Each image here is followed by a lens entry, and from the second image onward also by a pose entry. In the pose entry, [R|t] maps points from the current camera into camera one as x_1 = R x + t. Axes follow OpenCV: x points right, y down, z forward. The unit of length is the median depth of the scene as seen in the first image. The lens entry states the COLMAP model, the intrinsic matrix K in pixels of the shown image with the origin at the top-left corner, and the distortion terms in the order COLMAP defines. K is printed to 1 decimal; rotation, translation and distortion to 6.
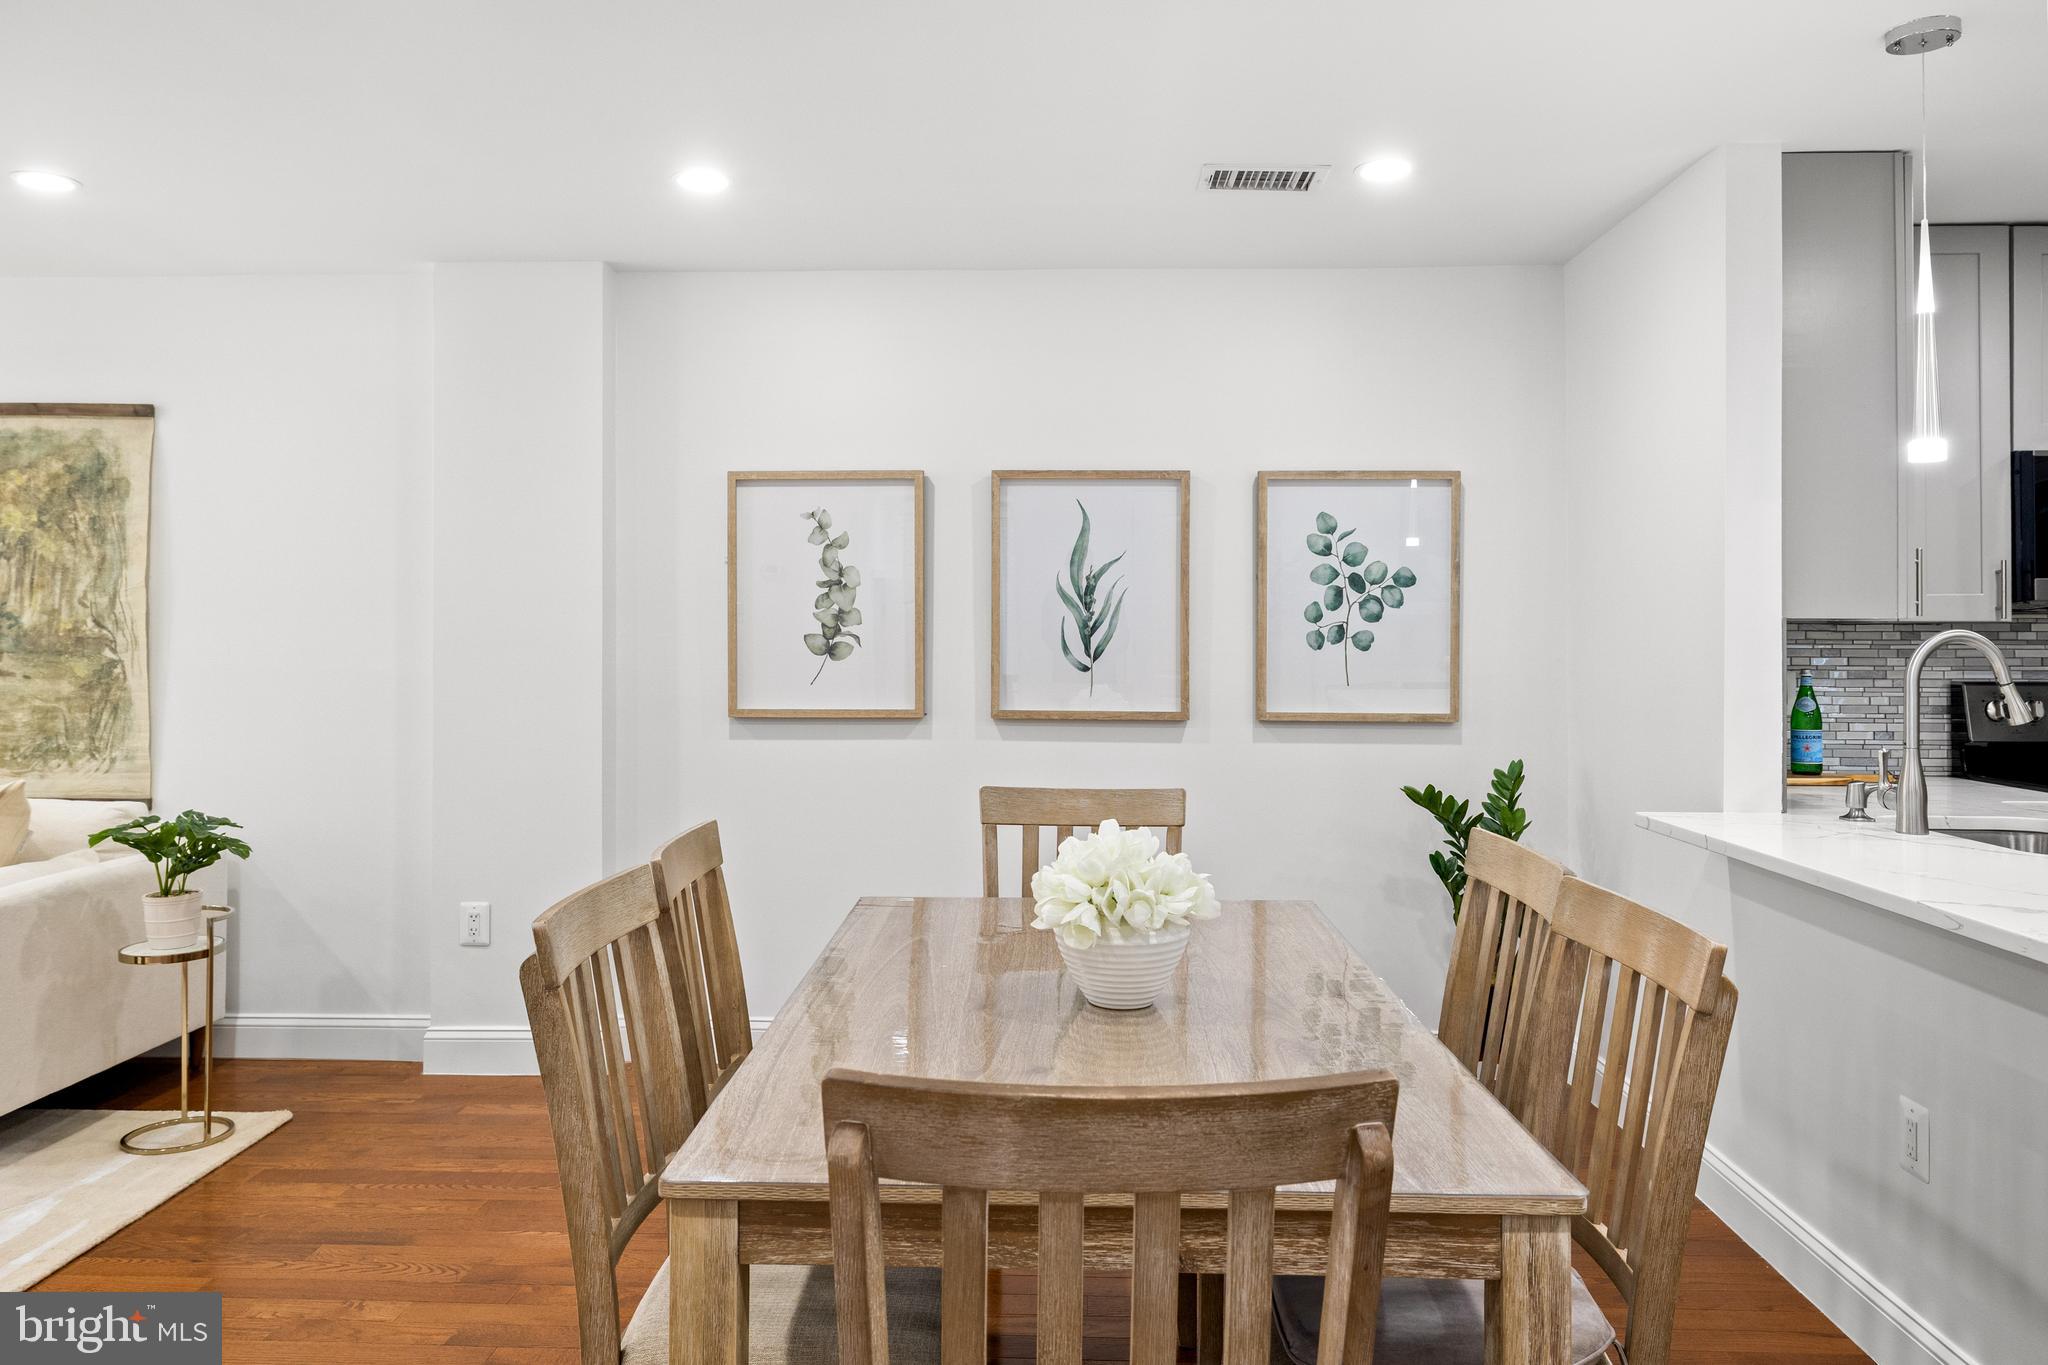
lens RADIAL K [[1451.9, 0, 1020.9], [0, 1451.9, 614.5], [0, 0, 1]] dist [-0.002059, 0.009330]
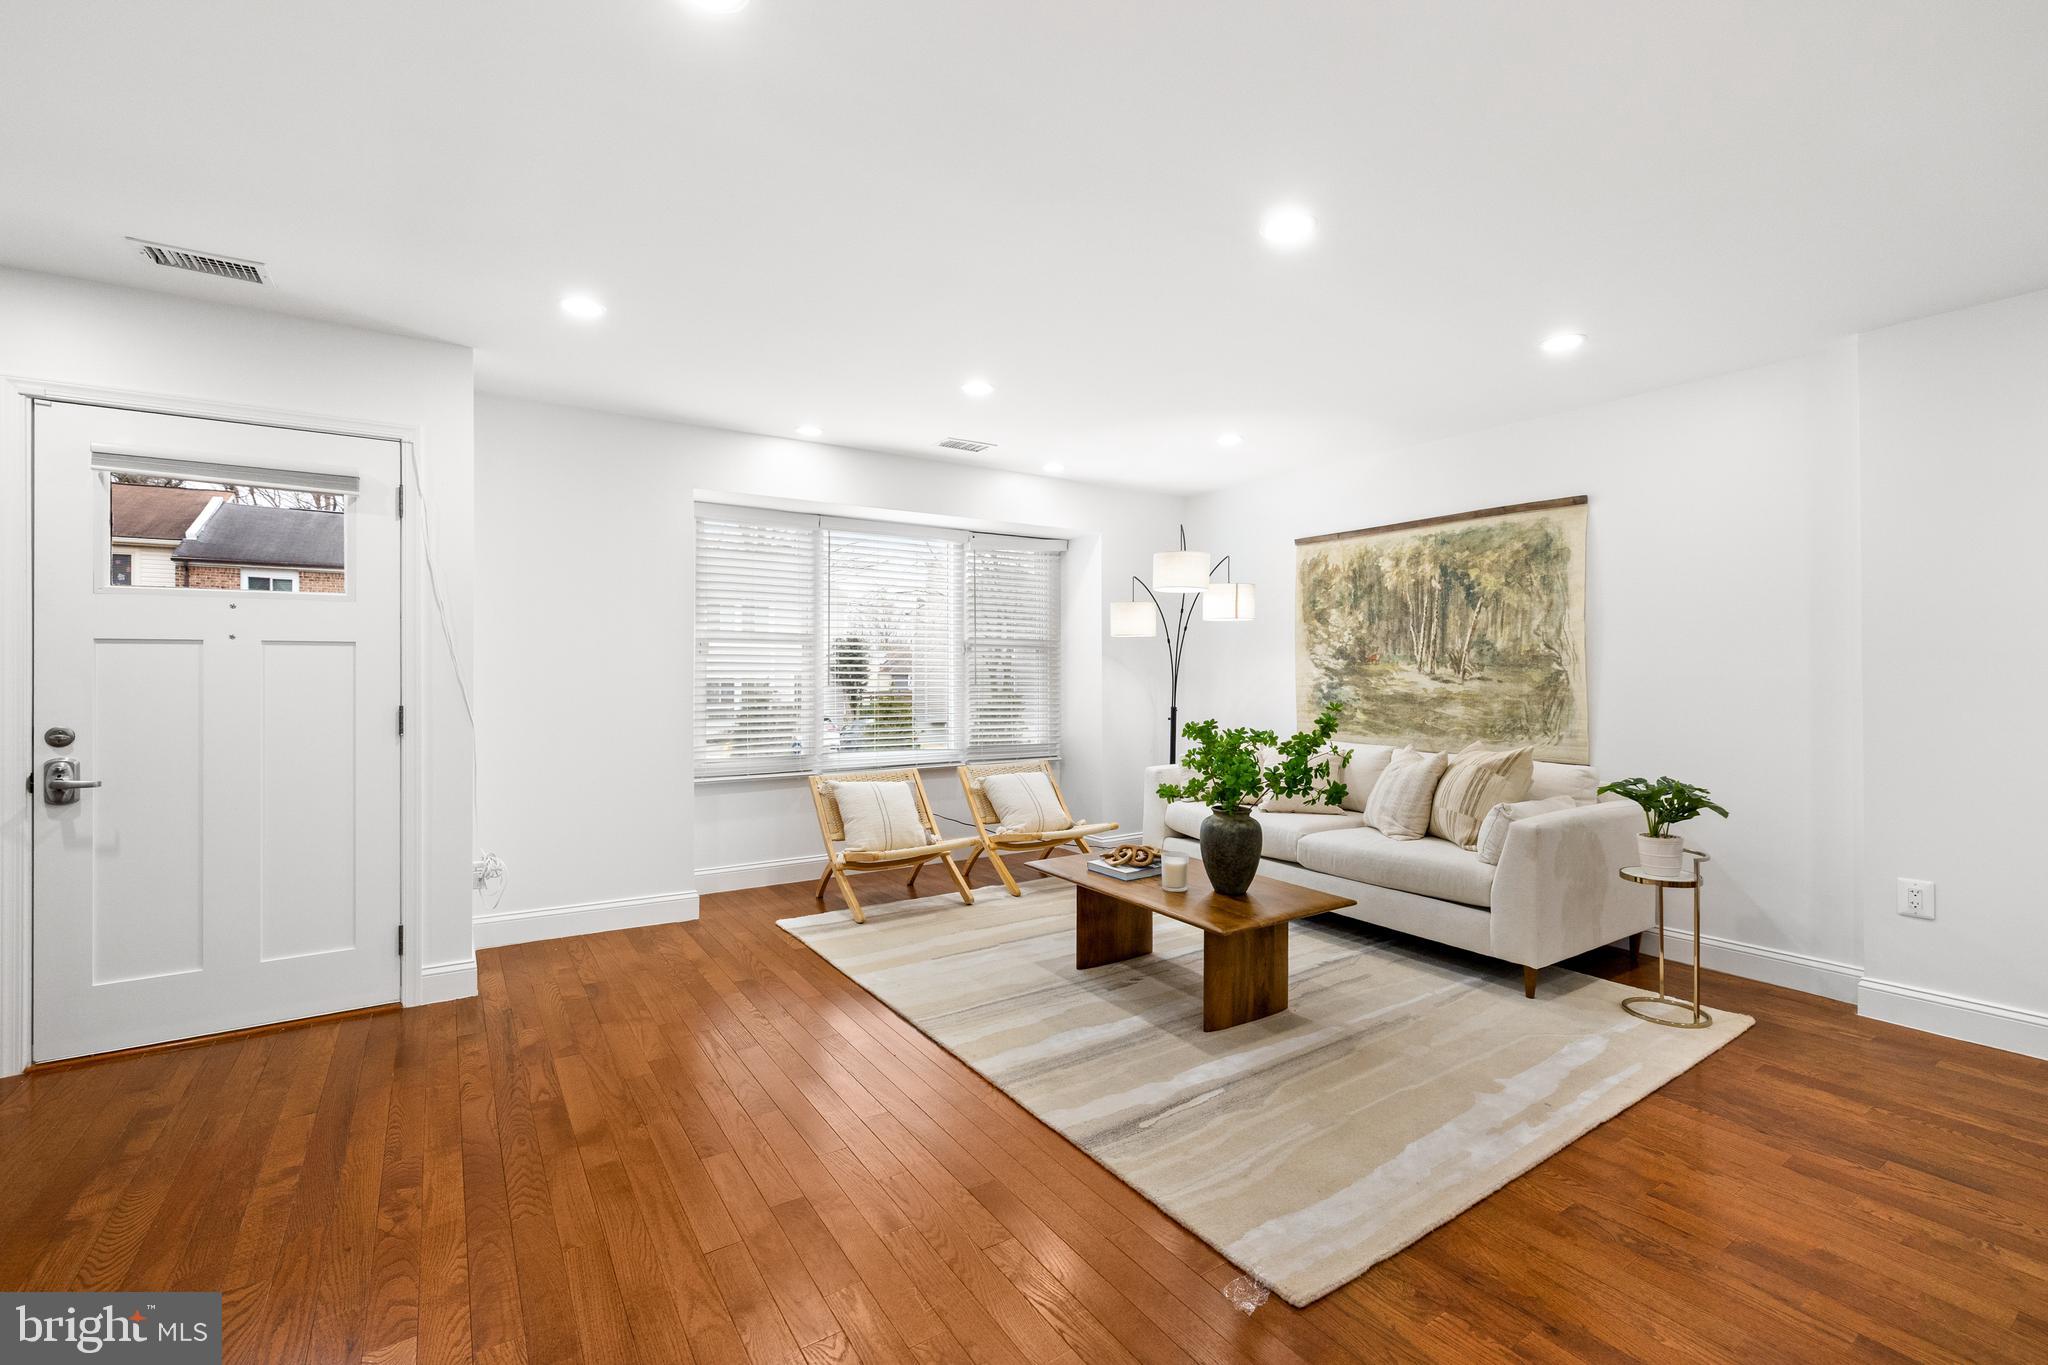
lens RADIAL K [[883.8, 0, 1014.6], [0, 883.8, 665.9], [0, 0, 1]] dist [-0.001078, 0.001141]
pose [[0.583609, -0.007081, -0.812004, -0.223903], [0.013087, 0.999914, 0.000686, 0.019596], [0.811929, -0.011027, 0.583652, 0.015474]]
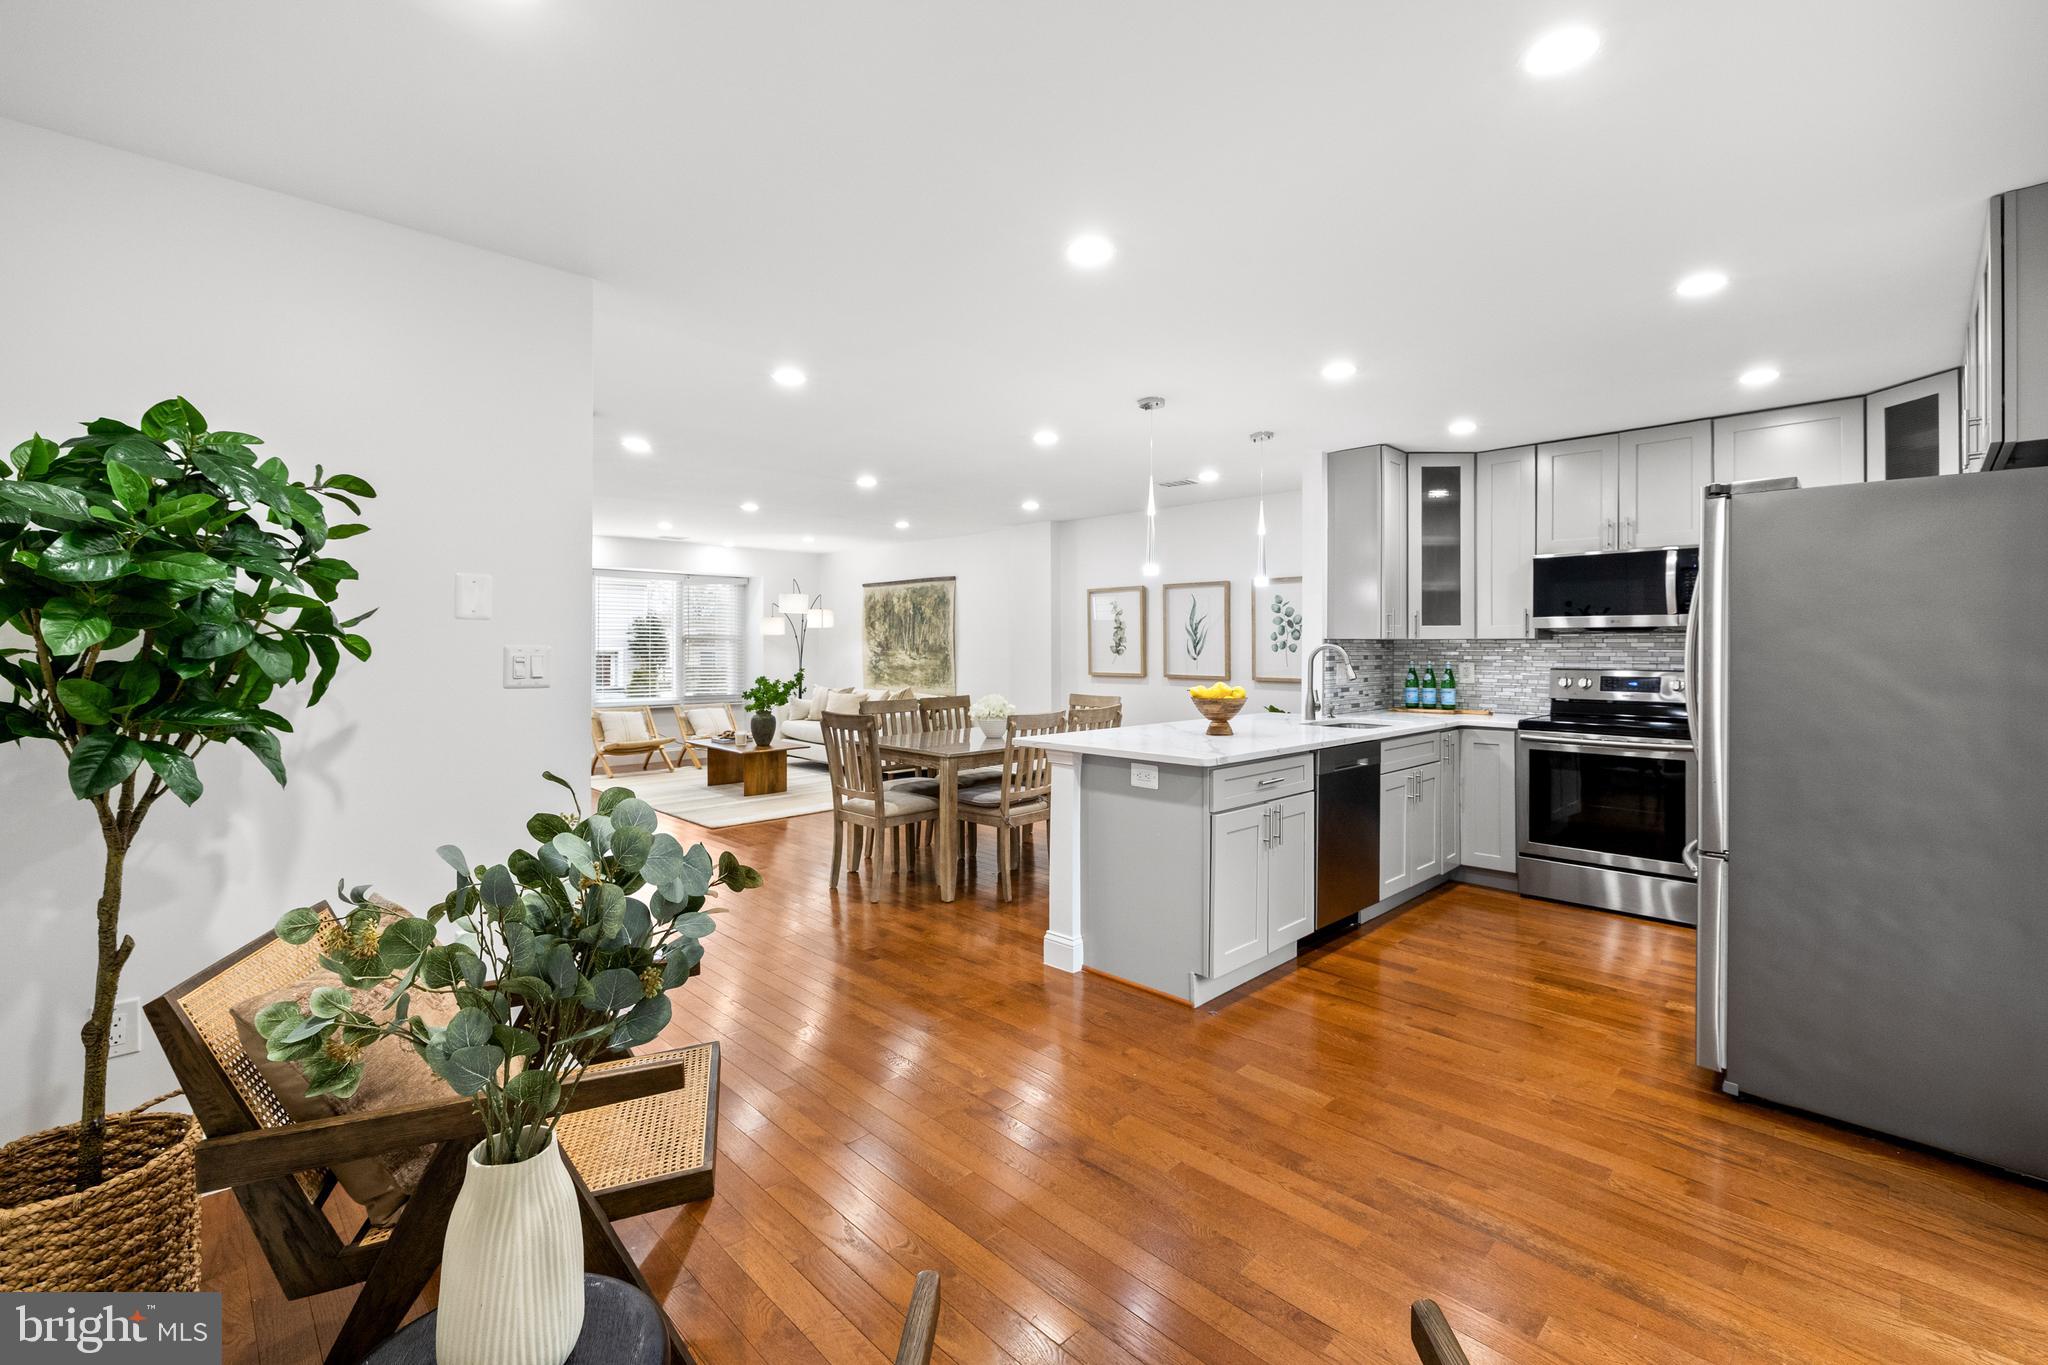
lens RADIAL K [[883.8, 0, 1010.3], [0, 883.8, 657.8], [0, 0, 1]] dist [-0.001078, 0.001141]
pose [[0.727248, 0.006882, -0.686340, 0.897836], [0.011516, 0.999687, 0.022226, -0.003473], [0.686278, -0.024067, 0.726941, -0.379169]]
